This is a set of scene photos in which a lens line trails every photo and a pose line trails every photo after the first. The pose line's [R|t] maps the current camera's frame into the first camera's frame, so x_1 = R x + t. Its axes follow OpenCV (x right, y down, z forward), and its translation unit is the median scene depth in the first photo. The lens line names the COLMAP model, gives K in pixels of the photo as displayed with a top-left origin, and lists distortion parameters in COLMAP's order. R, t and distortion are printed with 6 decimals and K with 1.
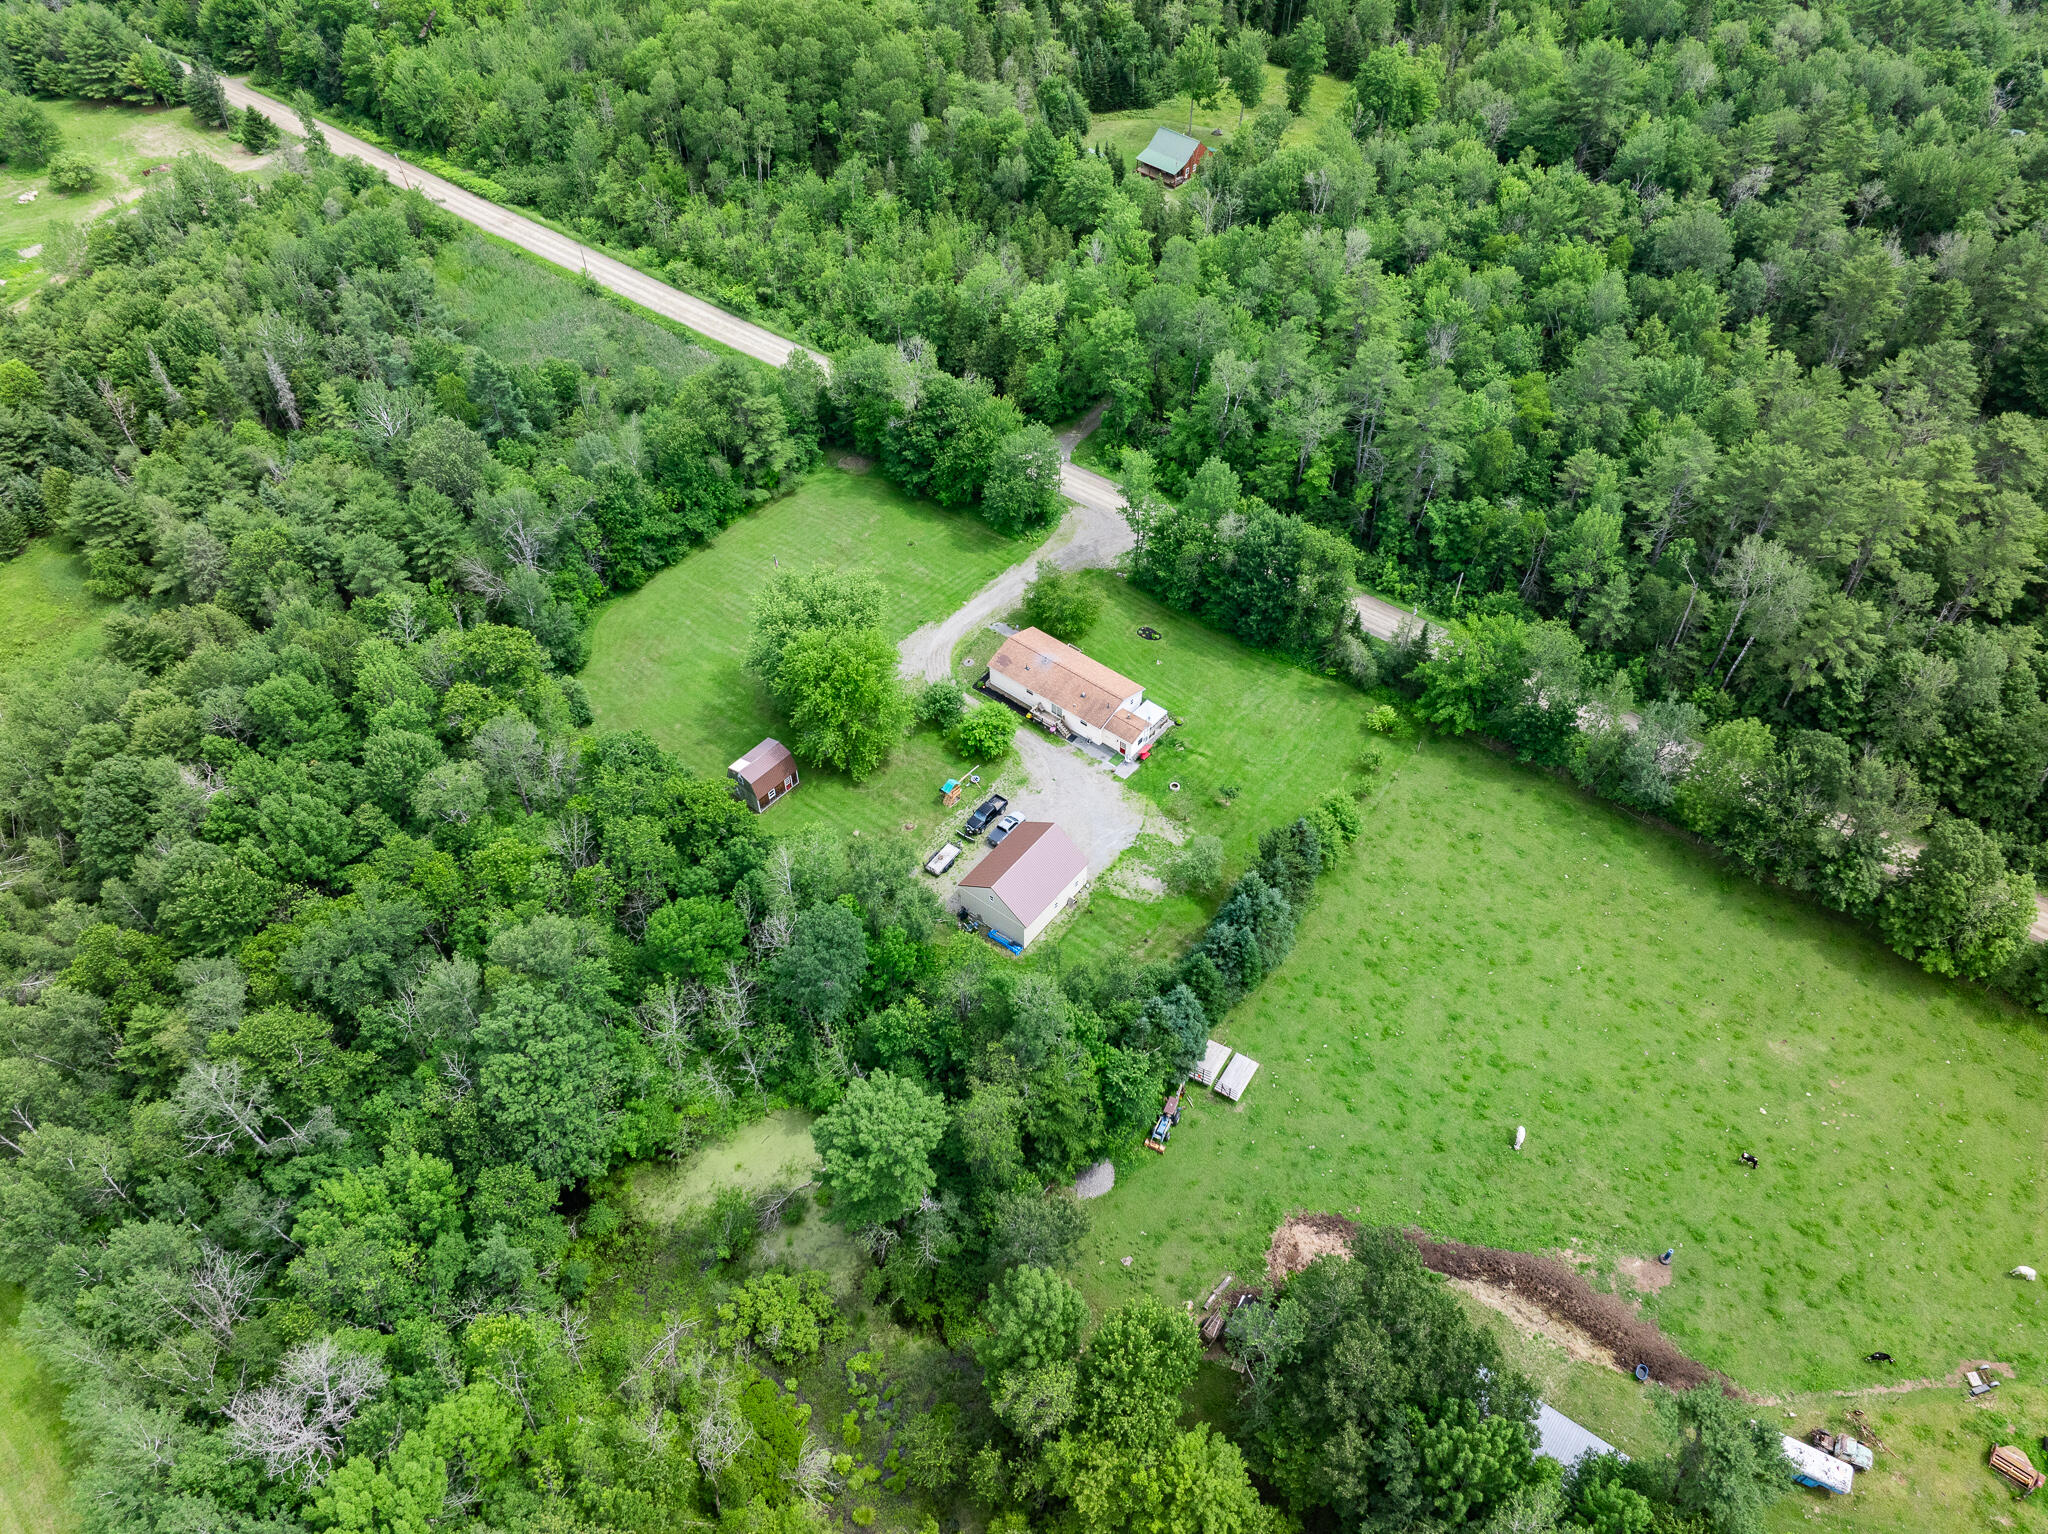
lens RADIAL K [[1444.9, 0, 1019.6], [0, 1444.9, 750.8], [0, 0, 1]] dist [-0.035270, 0.002257]
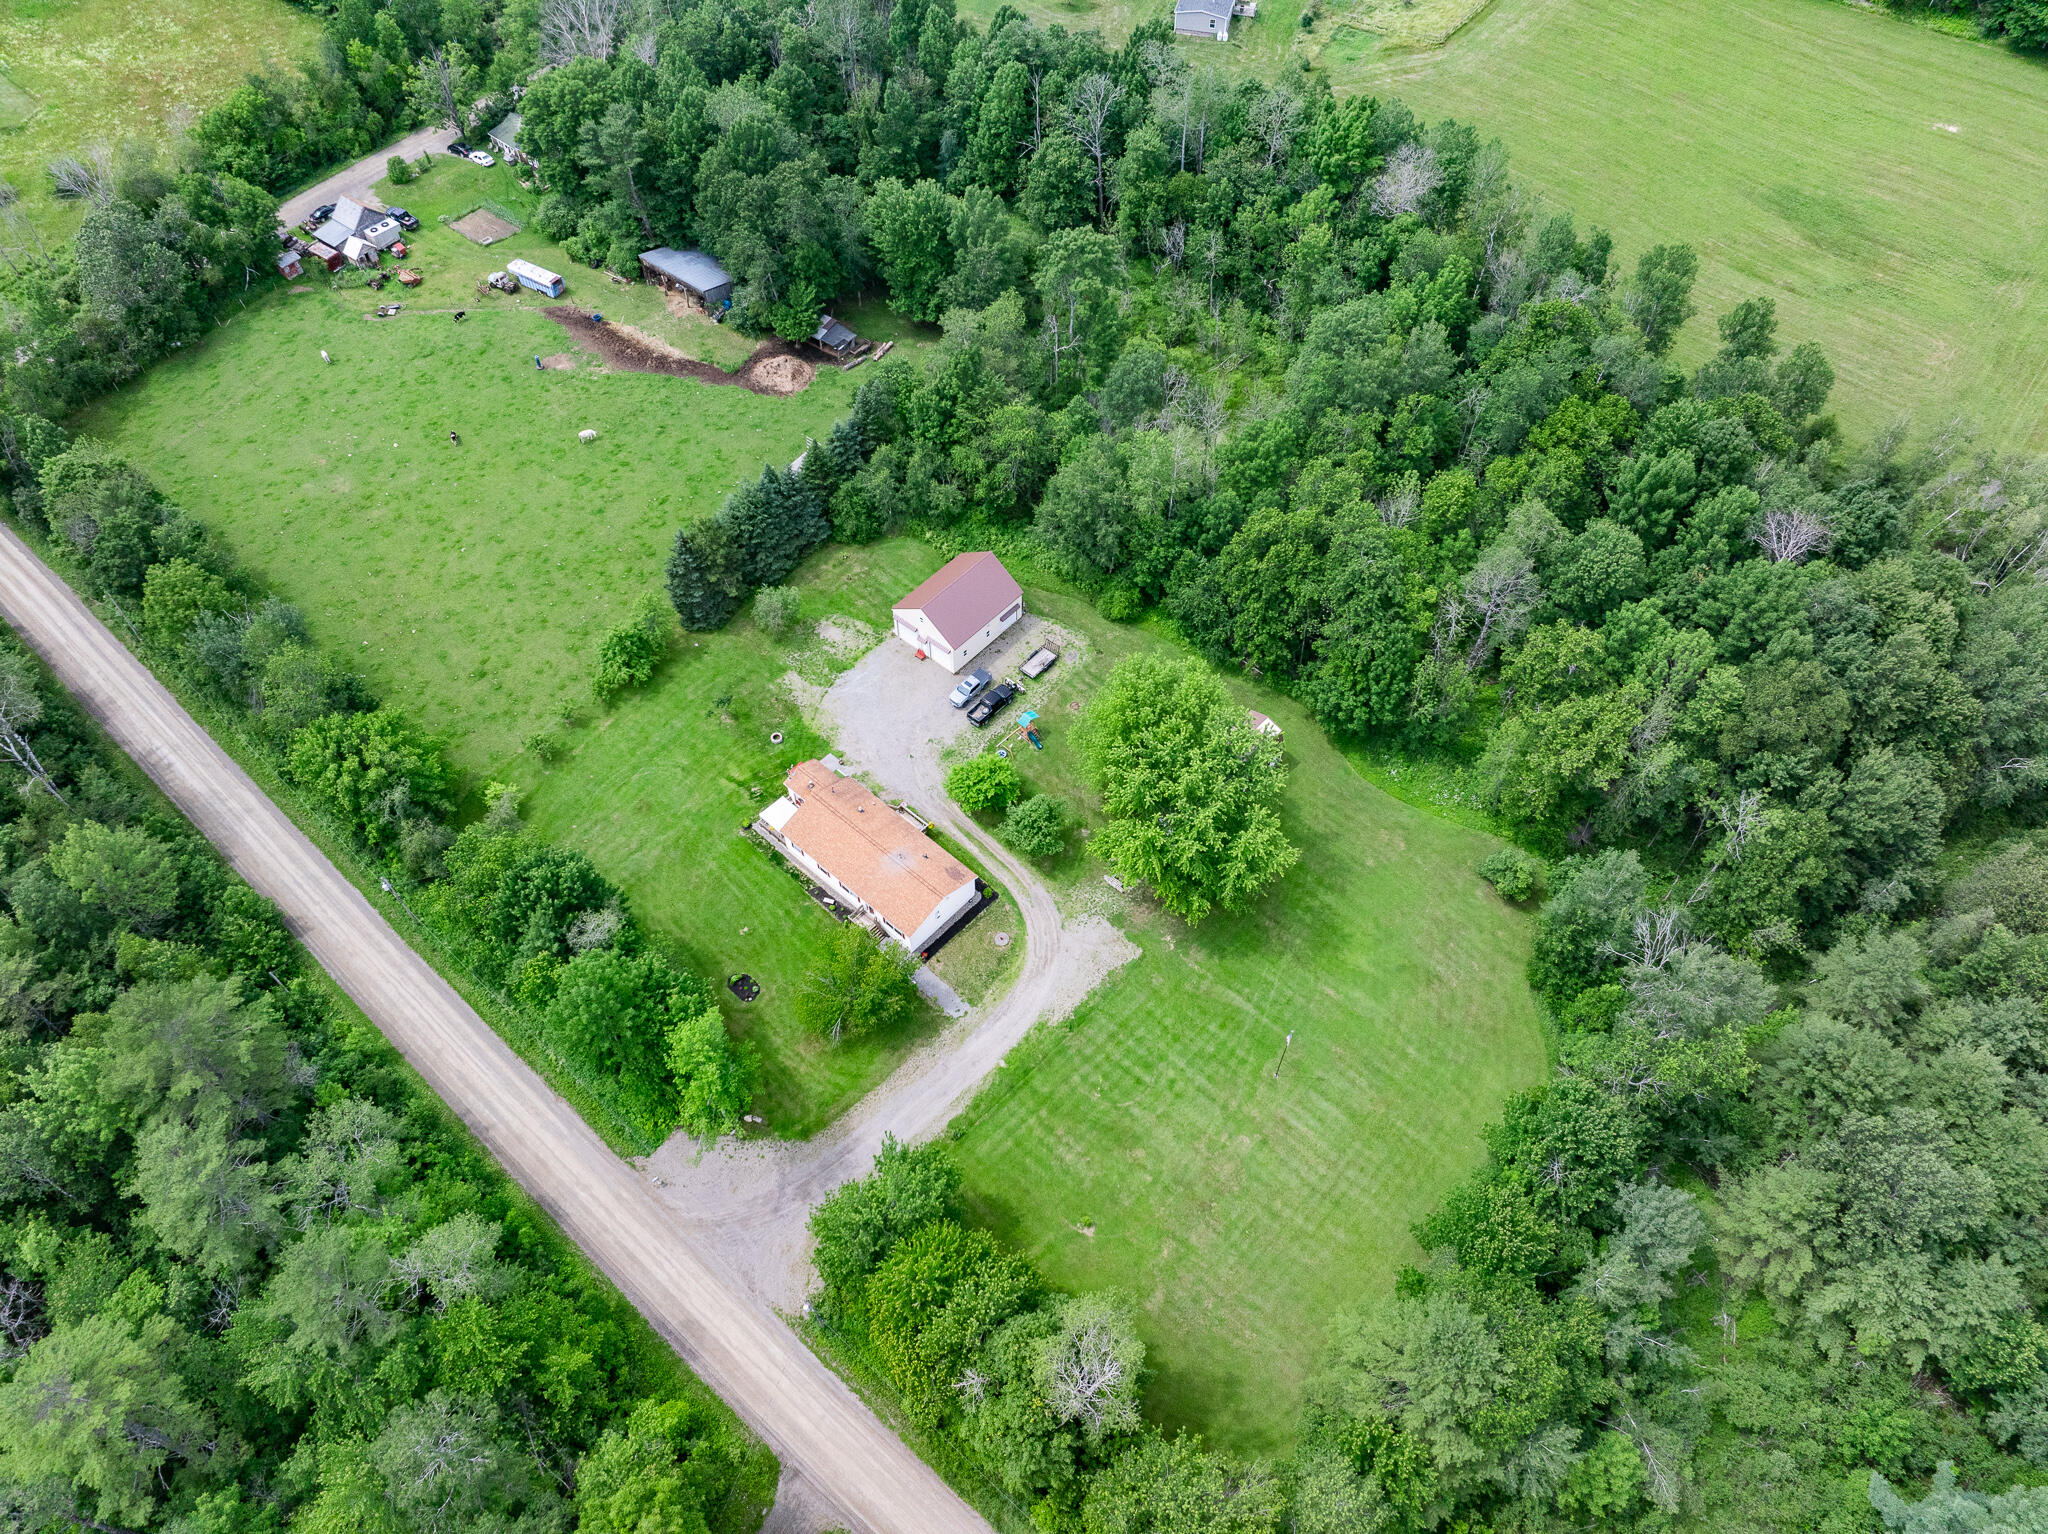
lens RADIAL K [[1436.5, 0, 1022.5], [0, 1436.5, 765.2], [0, 0, 1]] dist [-0.036287, 0.001105]
pose [[-0.998607, -0.039085, 0.035441, -0.062823], [0.041376, -0.163368, 0.985697, -0.704771], [-0.032736, 0.985791, 0.164758, 0.730152]]
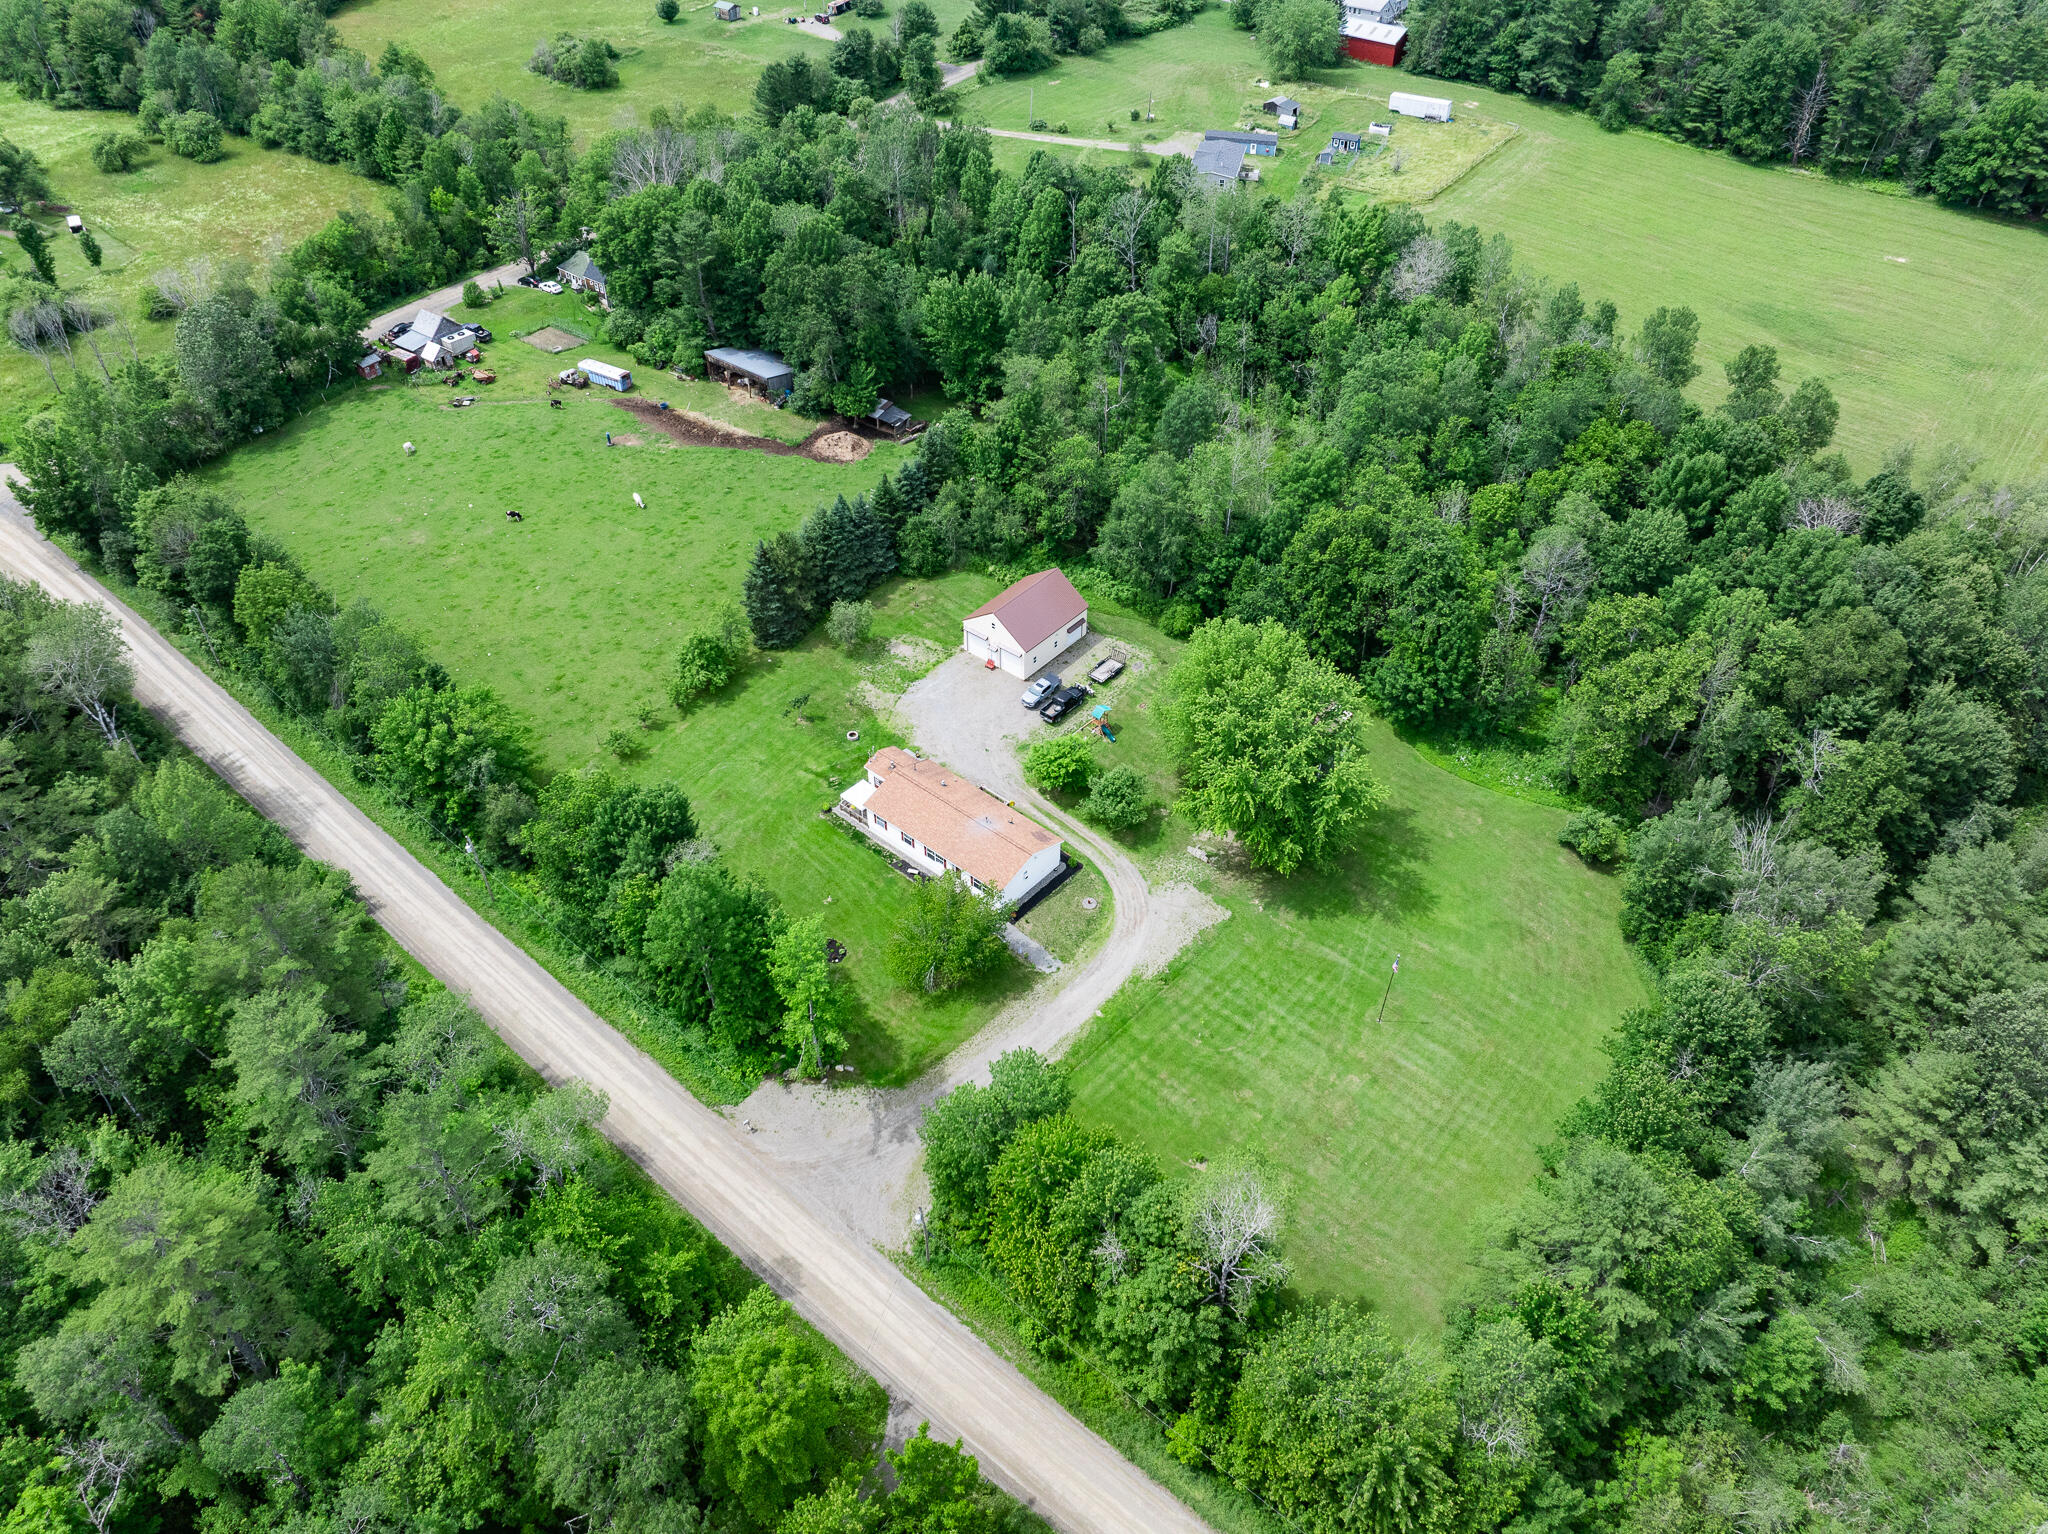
lens RADIAL K [[1436.5, 0, 1022.5], [0, 1436.5, 765.2], [0, 0, 1]] dist [-0.036287, 0.001105]
pose [[-0.999514, -0.019016, 0.024695, -0.016721], [0.024191, 0.026305, 0.999361, -0.723217], [-0.019654, 0.999473, -0.025832, 0.875137]]
